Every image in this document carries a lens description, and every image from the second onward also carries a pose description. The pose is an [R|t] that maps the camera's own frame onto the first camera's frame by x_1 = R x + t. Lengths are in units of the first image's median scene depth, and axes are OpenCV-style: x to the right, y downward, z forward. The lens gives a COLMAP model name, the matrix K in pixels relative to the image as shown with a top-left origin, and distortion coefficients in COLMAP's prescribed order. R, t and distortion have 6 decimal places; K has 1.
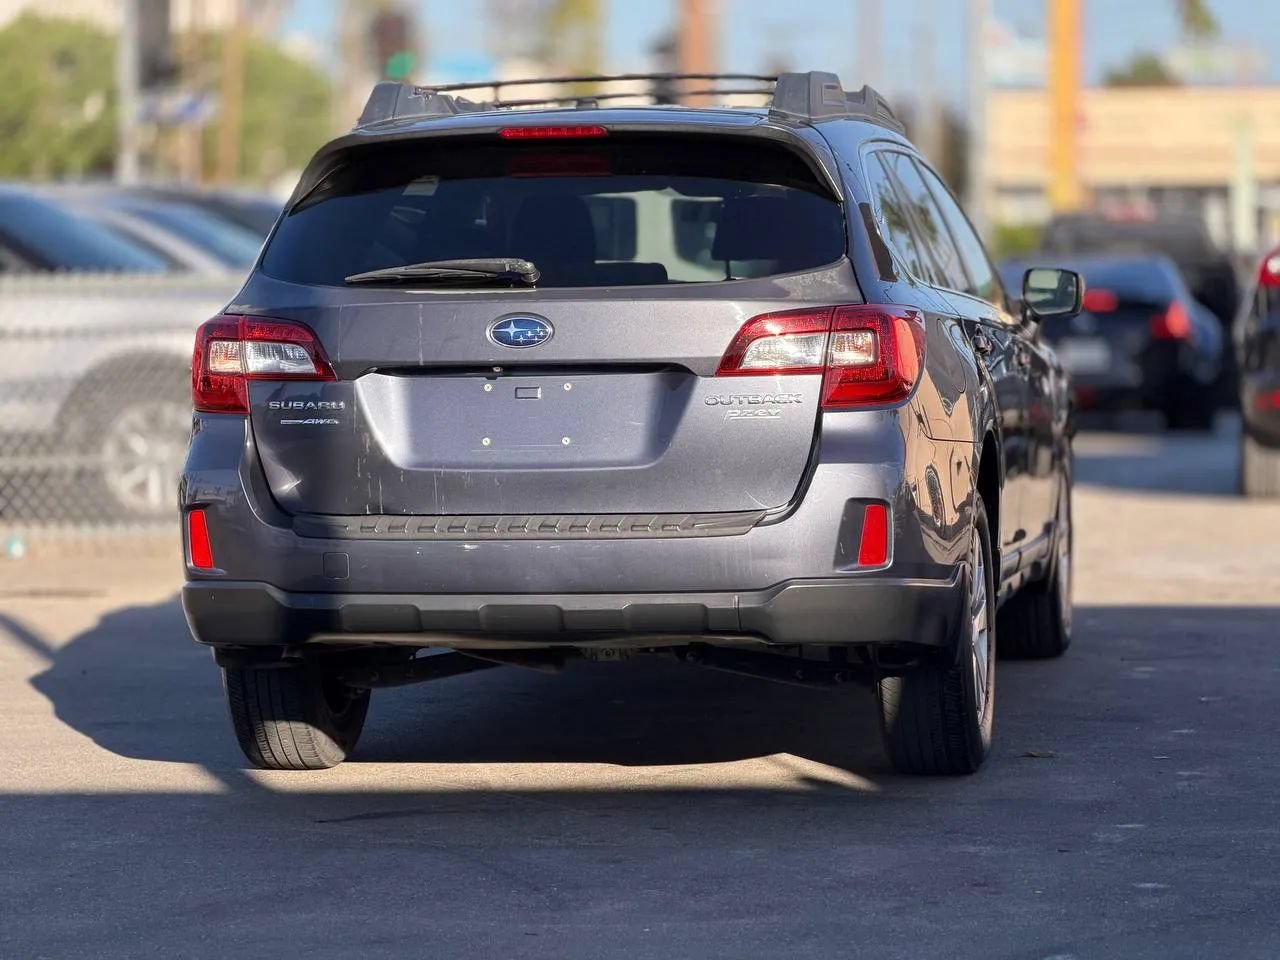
lens RADIAL K [[2892.4, 0, 720.9], [0, 2892.4, 468.5], [0, 0, 1]] dist [0.193159, 0.000000]
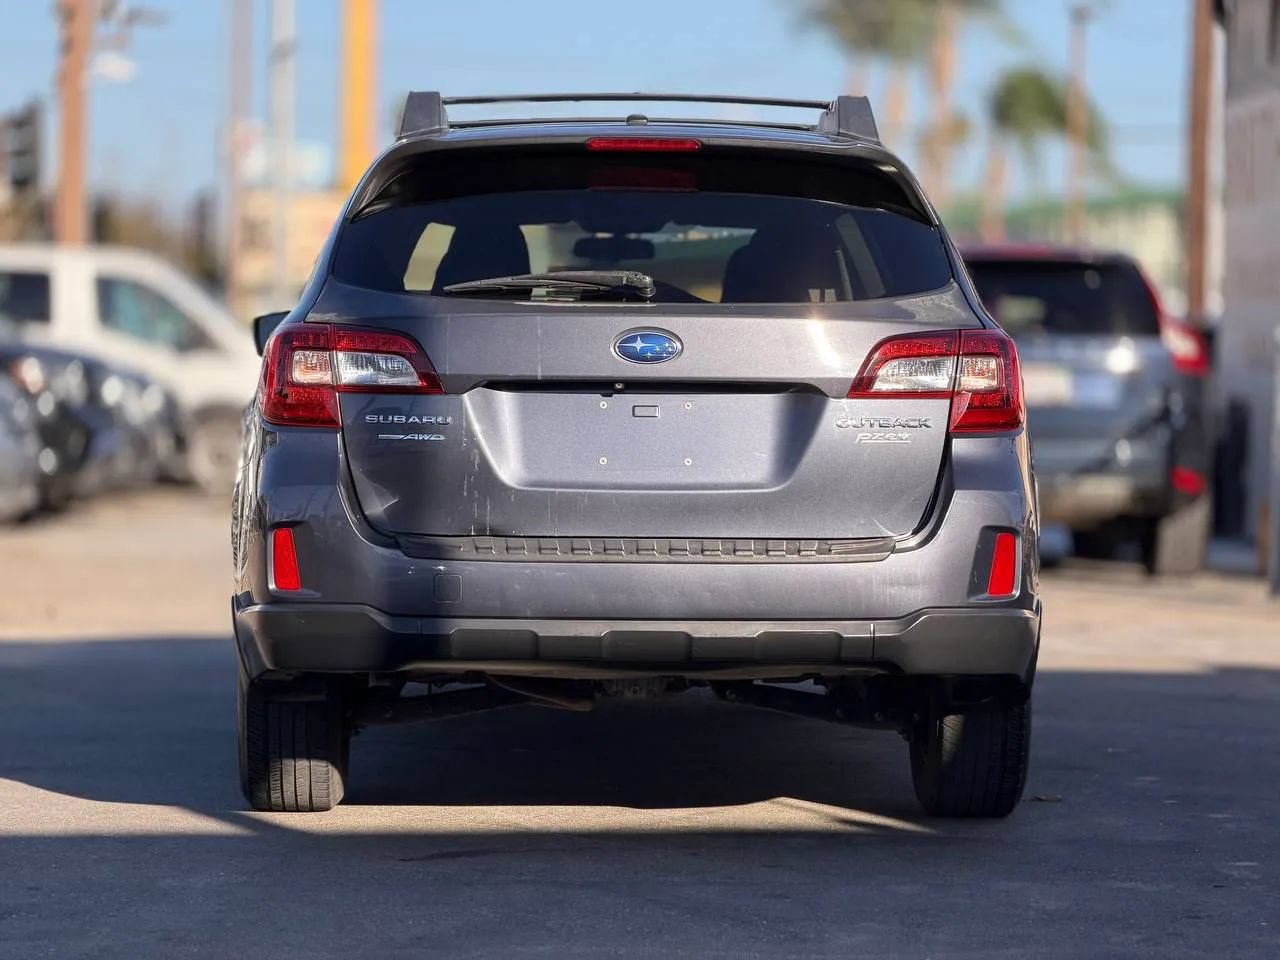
lens RADIAL K [[2892.4, 0, 684.6], [0, 2892.4, 500.0], [0, 0, 1]] dist [0.193159, 0.000000]
pose [[0.985664, 0.019280, 0.167612, -0.212936], [-0.016300, 0.999684, -0.019139, 0.021266], [-0.167928, 0.016133, 0.985667, 0.052575]]
